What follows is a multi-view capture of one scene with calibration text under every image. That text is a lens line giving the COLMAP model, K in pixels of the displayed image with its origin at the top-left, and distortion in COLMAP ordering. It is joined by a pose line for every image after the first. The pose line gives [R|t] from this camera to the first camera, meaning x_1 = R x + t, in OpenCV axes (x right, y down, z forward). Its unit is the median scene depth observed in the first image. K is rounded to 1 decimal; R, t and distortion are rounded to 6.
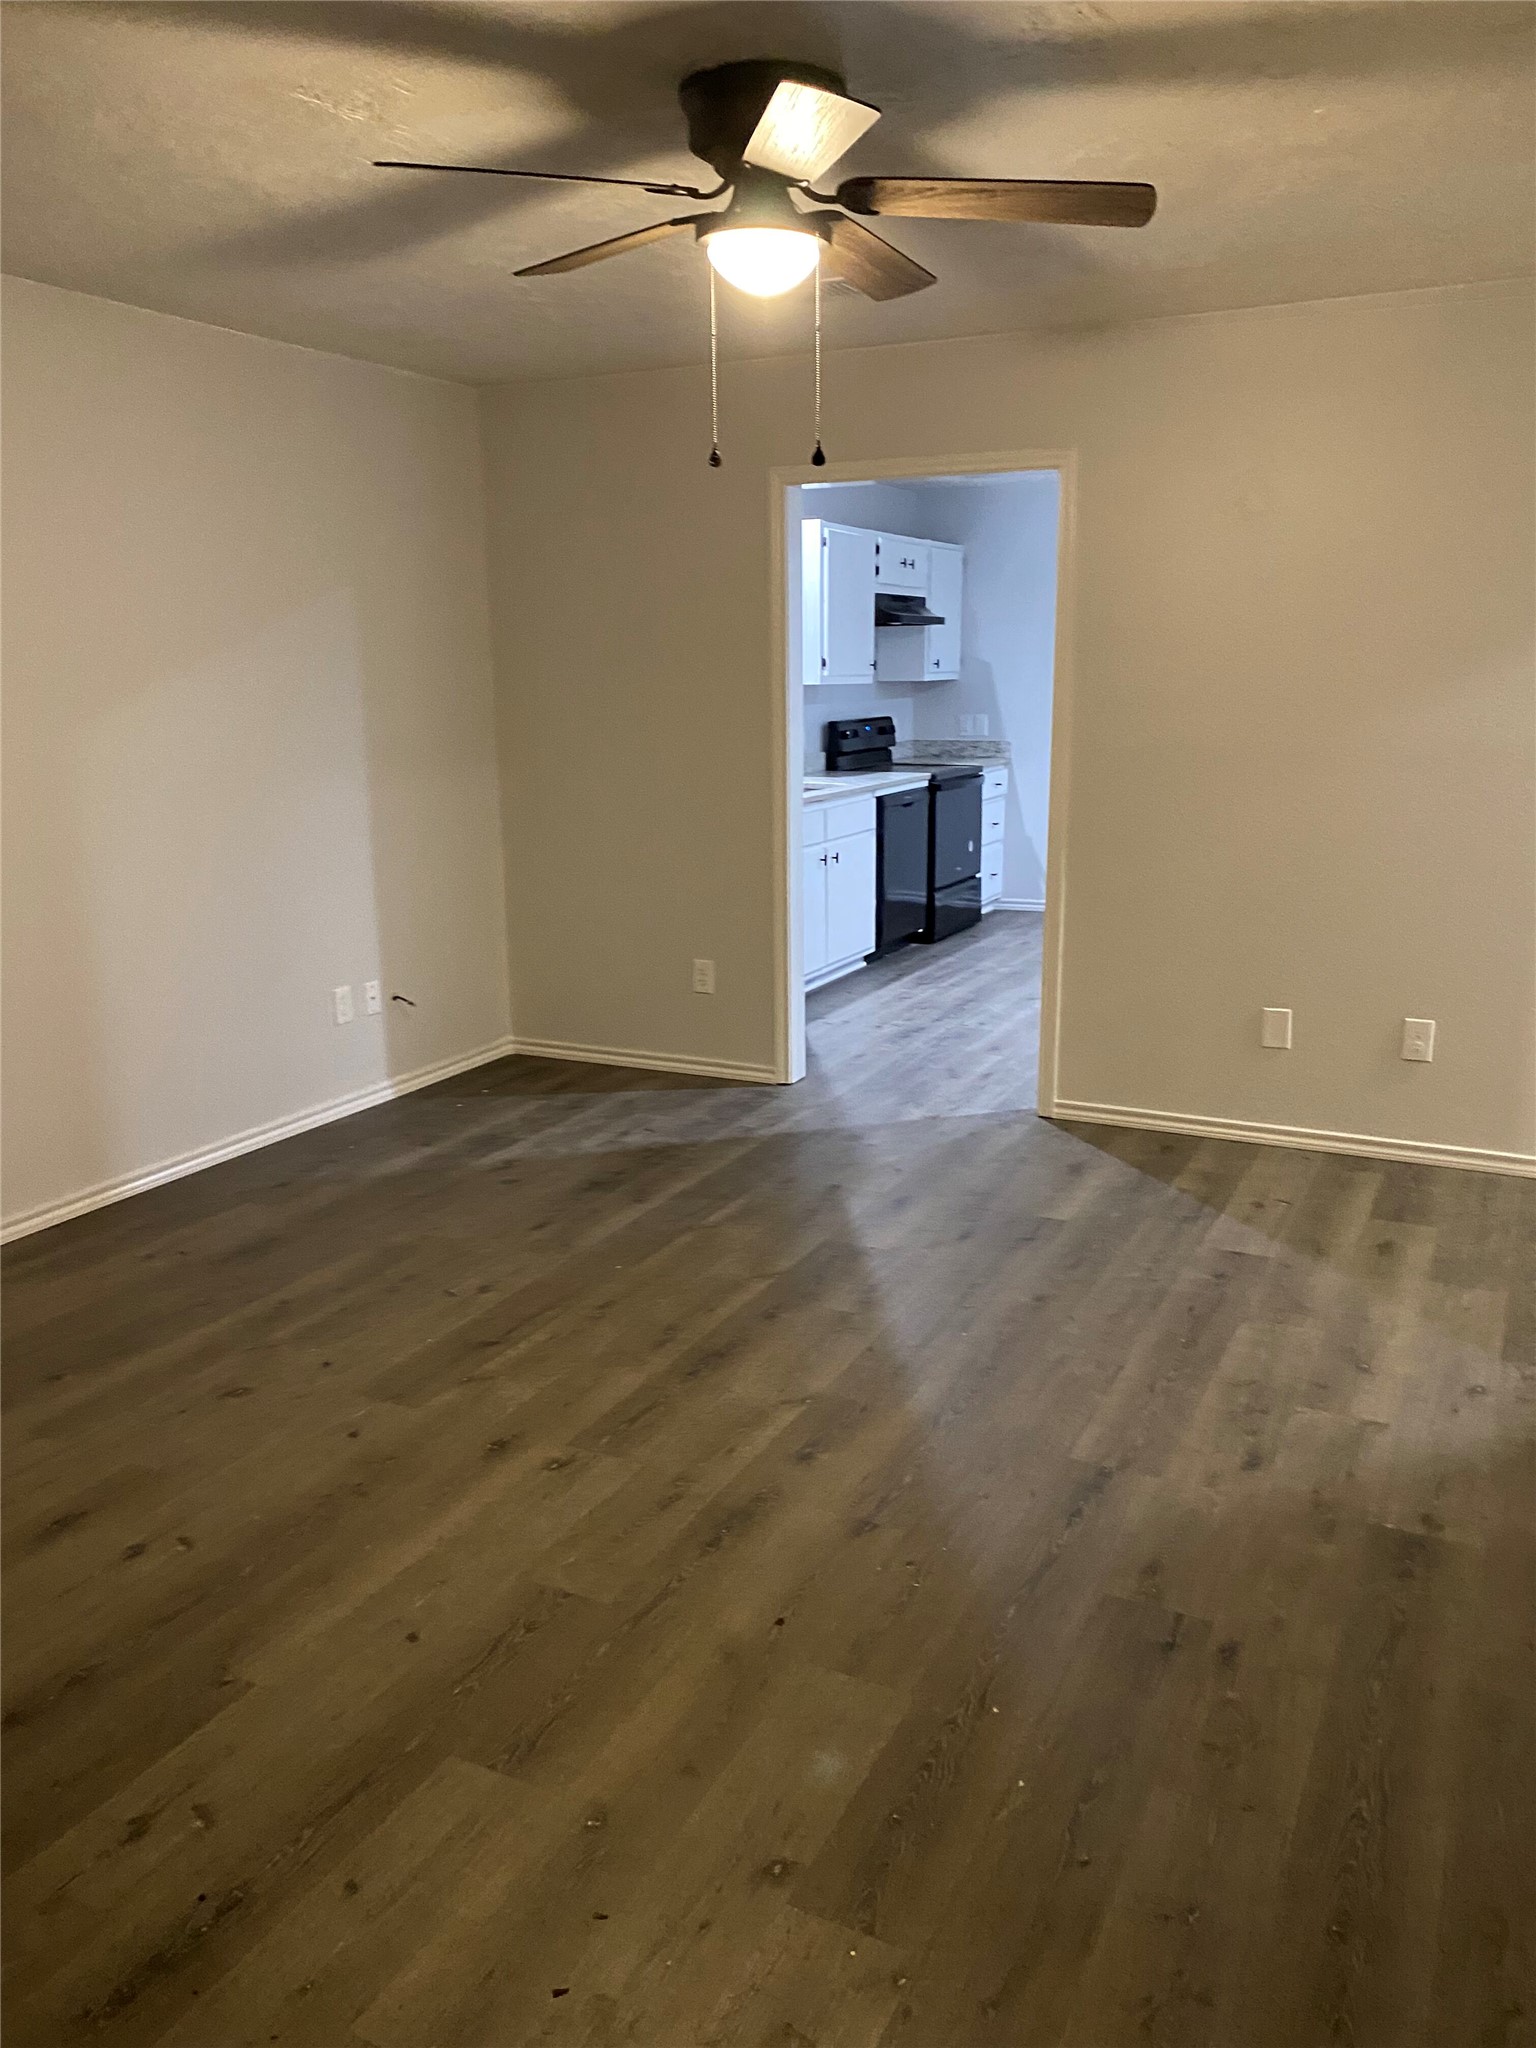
lens RADIAL K [[1561.1, 0, 781.9], [0, 1561.1, 1029.0], [0, 0, 1]] dist [0.071936, -0.090574]
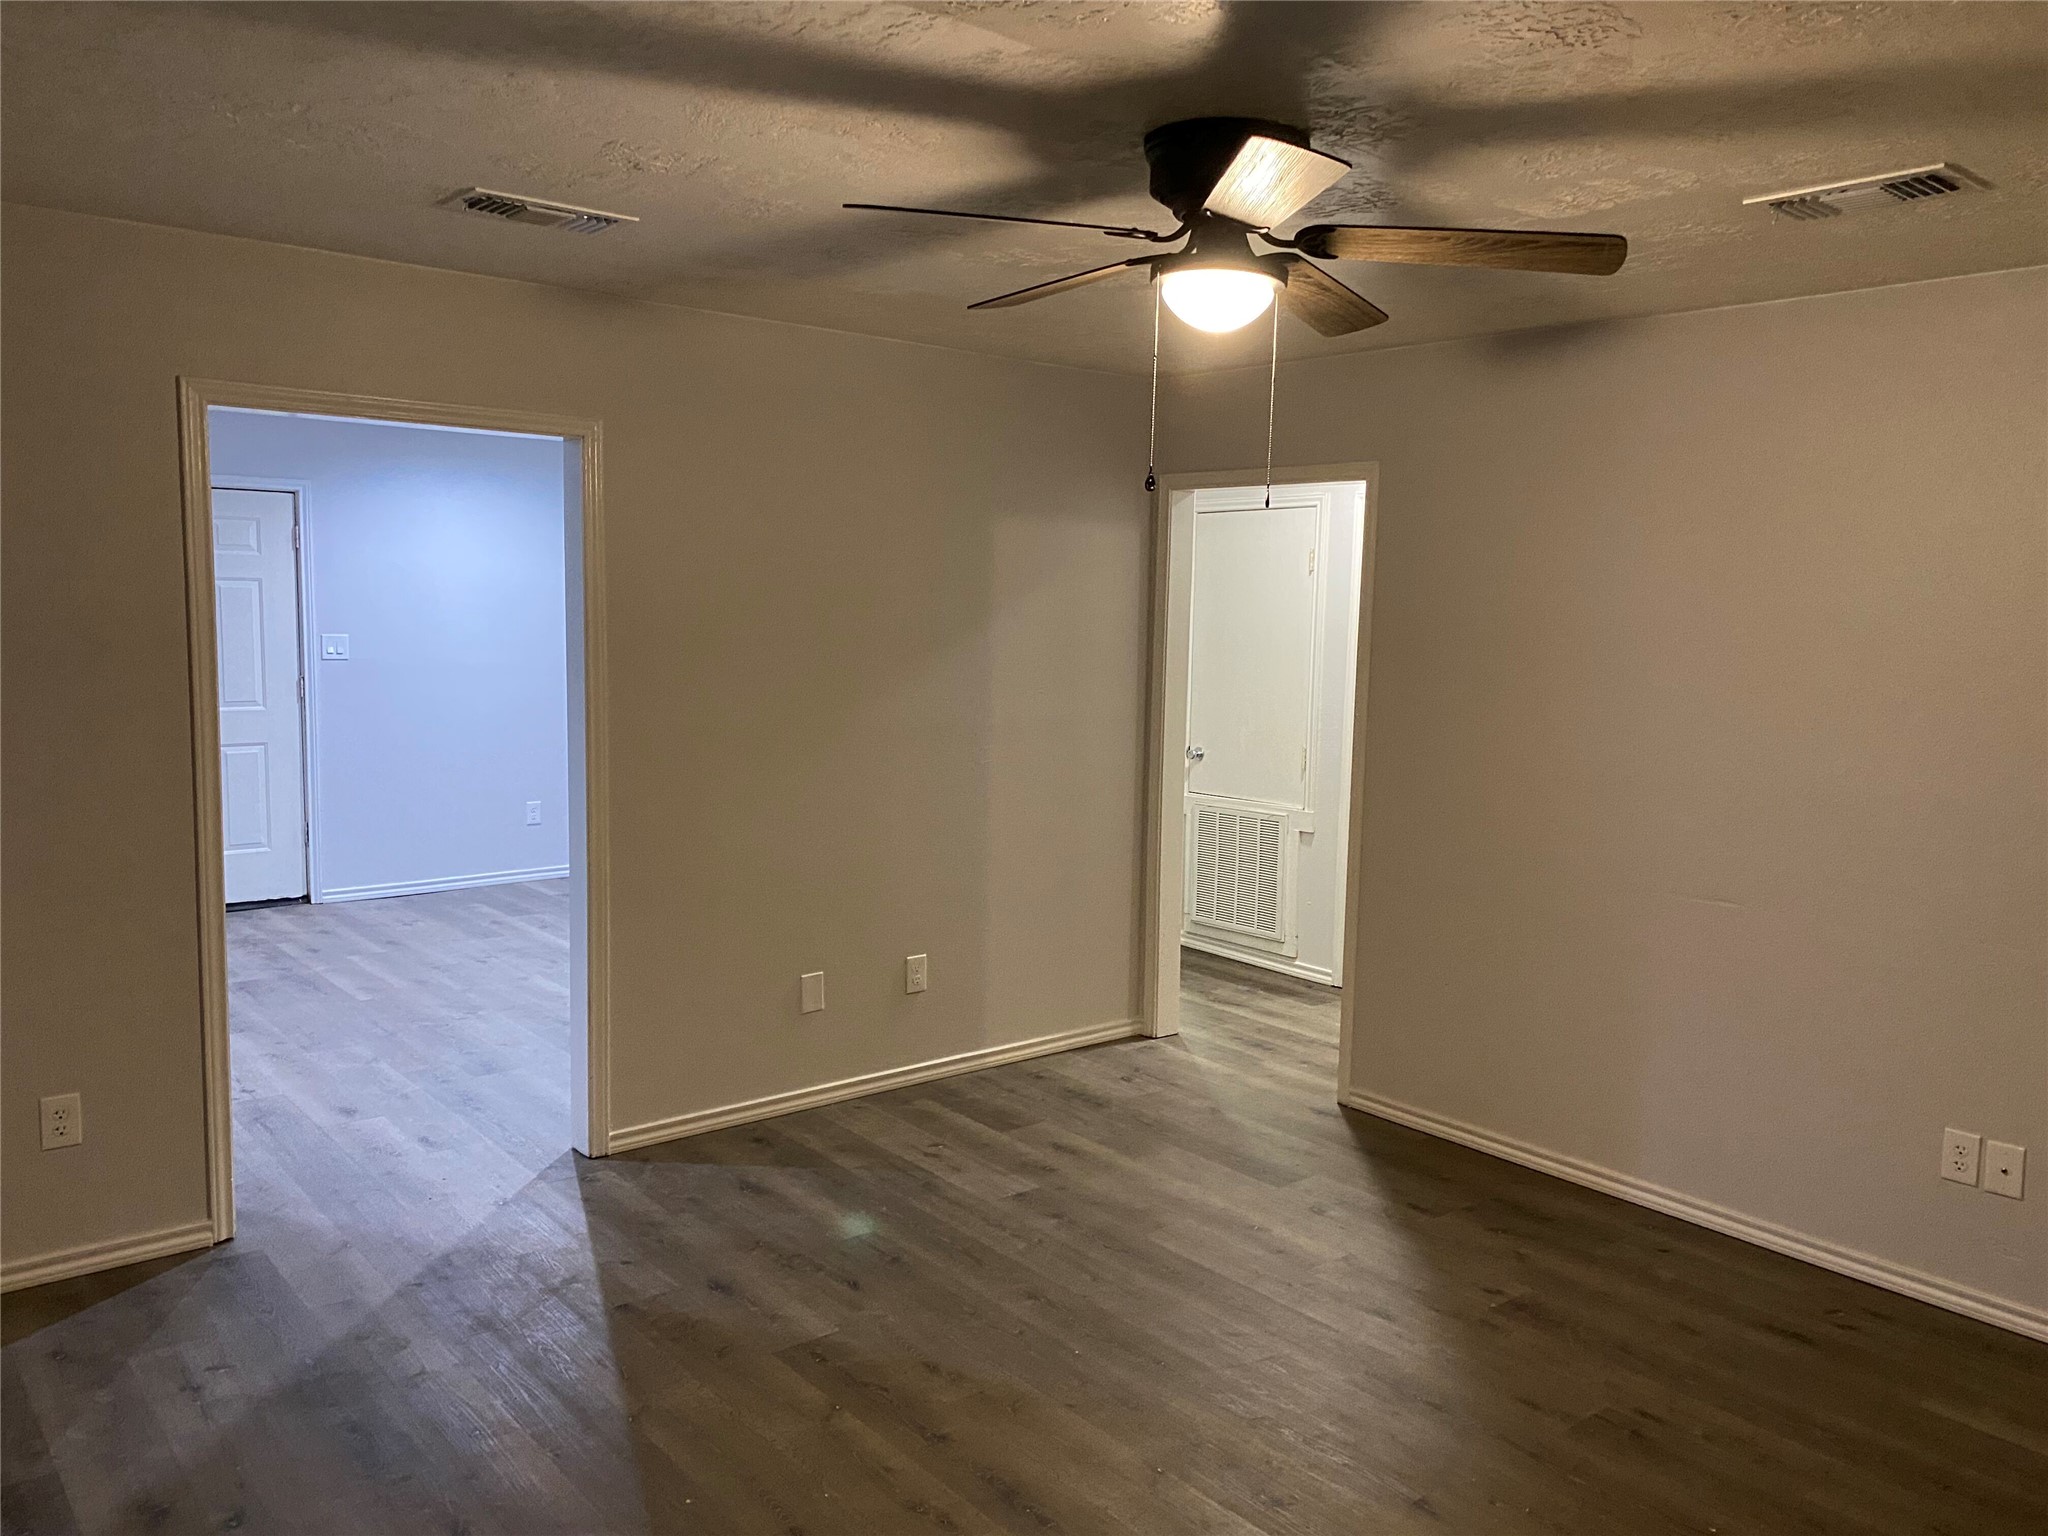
lens RADIAL K [[1561.1, 0, 1036.0], [0, 1561.1, 768.3], [0, 0, 1]] dist [0.071936, -0.090574]
pose [[0.400144, -0.083499, 0.912640, -0.467613], [0.185701, 0.982570, 0.008477, -0.106940], [-0.897441, 0.166086, 0.408675, 0.354815]]
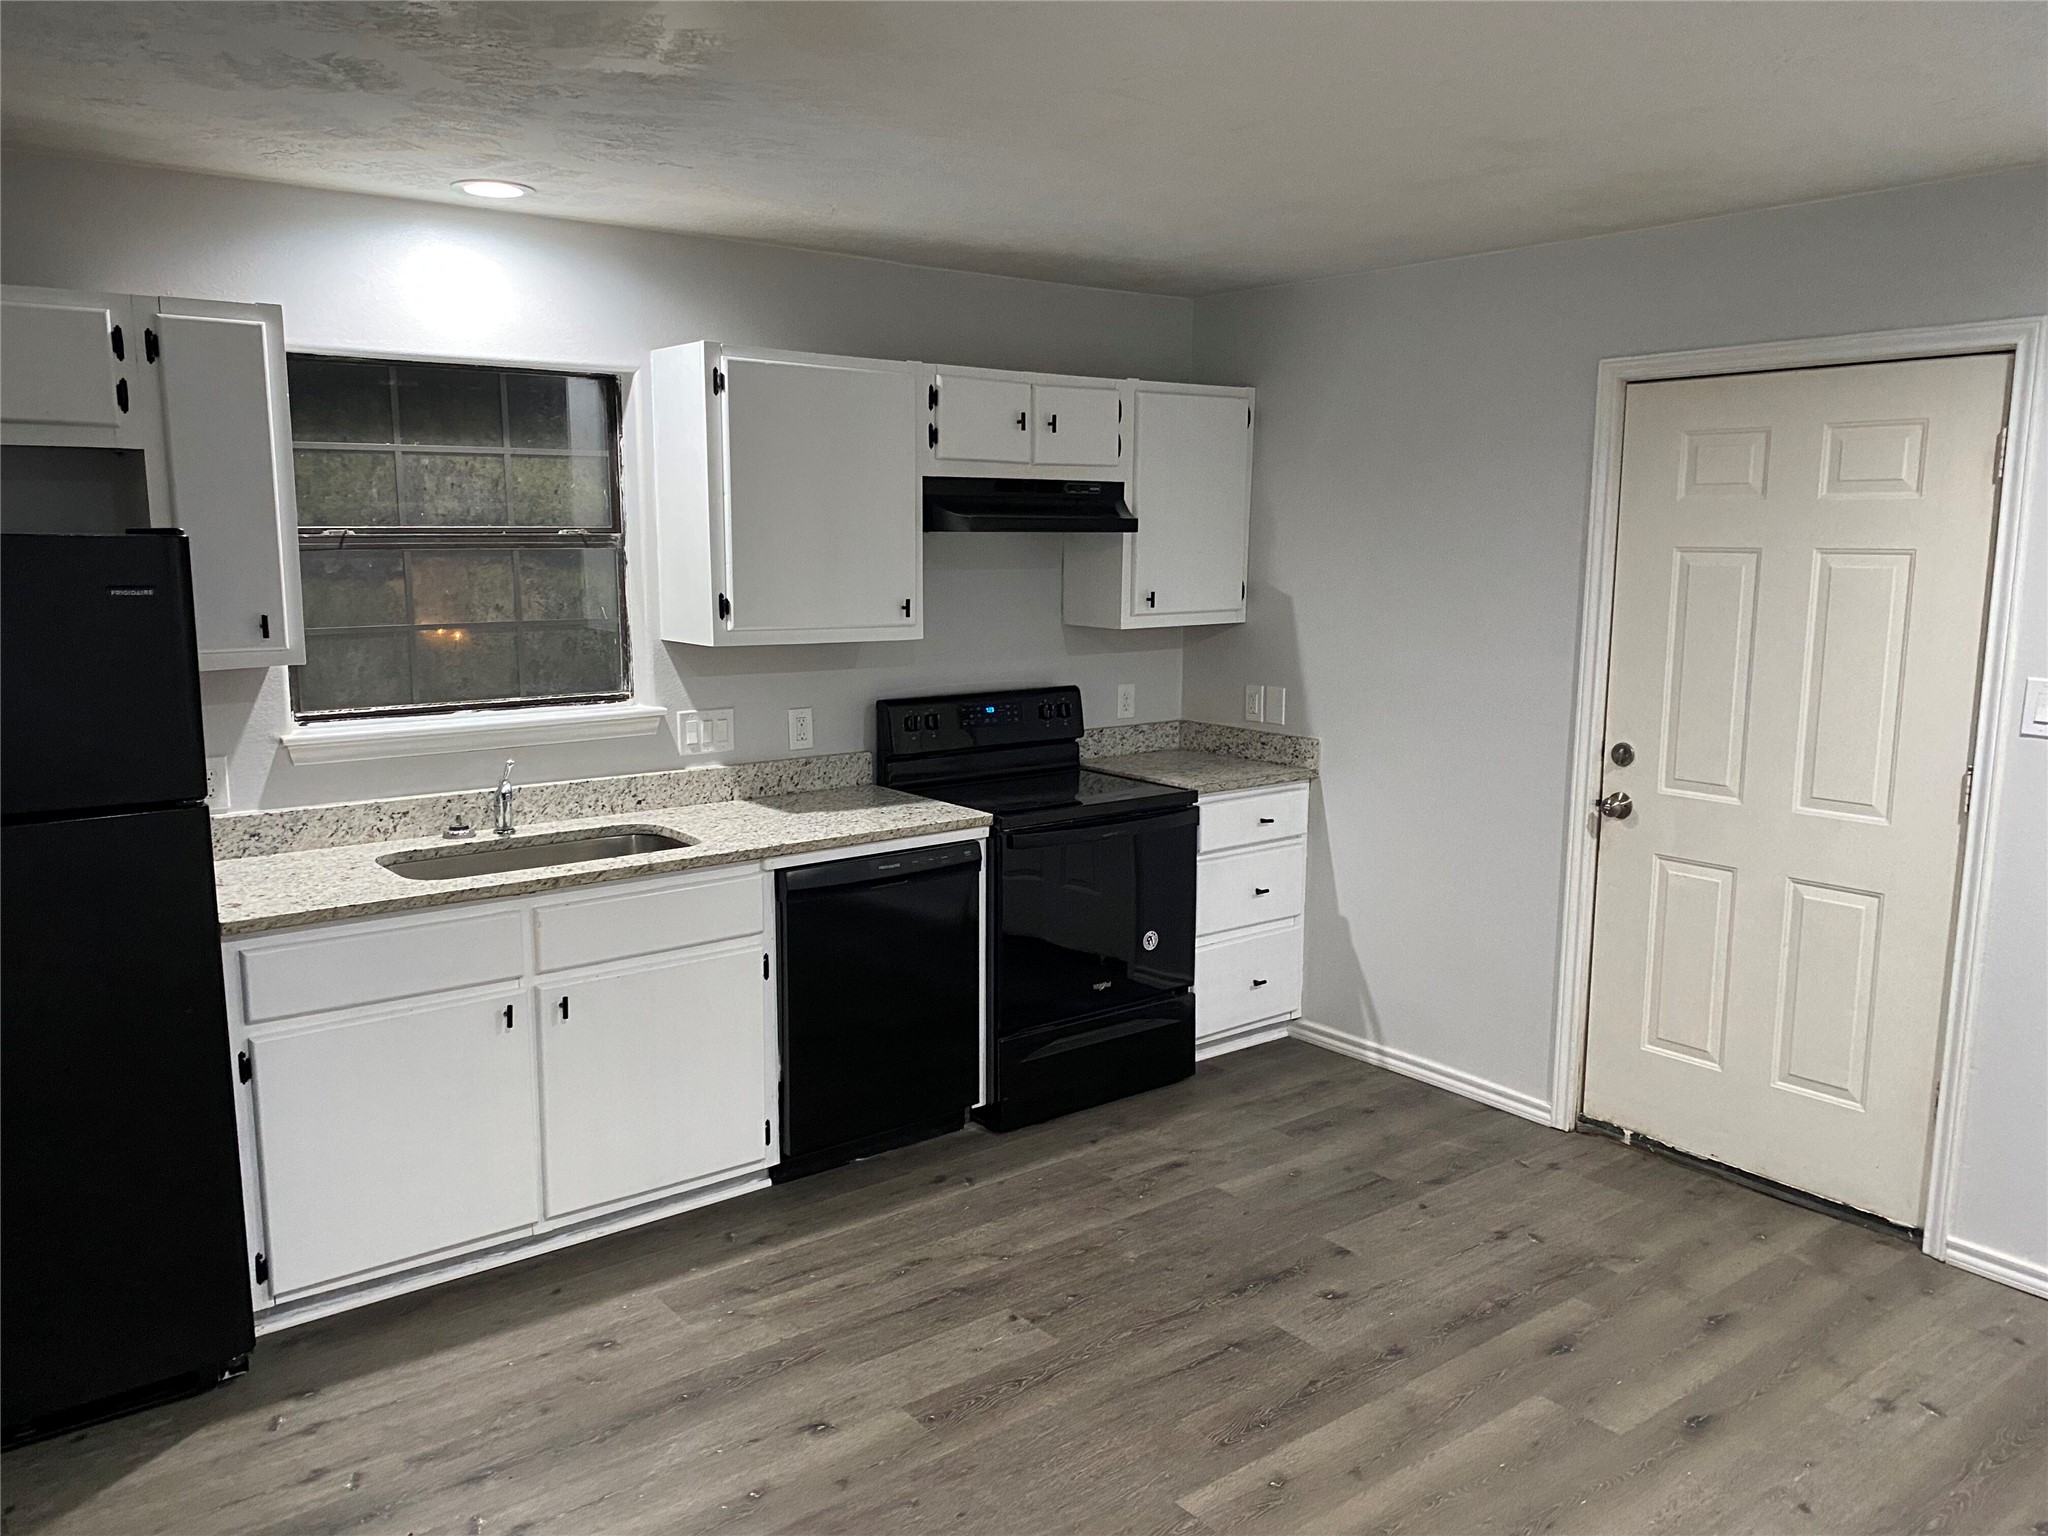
lens RADIAL K [[1561.1, 0, 1036.0], [0, 1561.1, 768.3], [0, 0, 1]] dist [0.071936, -0.090574]
pose [[0.905358, 0.078664, -0.417299, 0.463447], [-0.109407, 0.992727, -0.050231, -0.220640], [0.410313, 0.091132, 0.907380, 0.762437]]
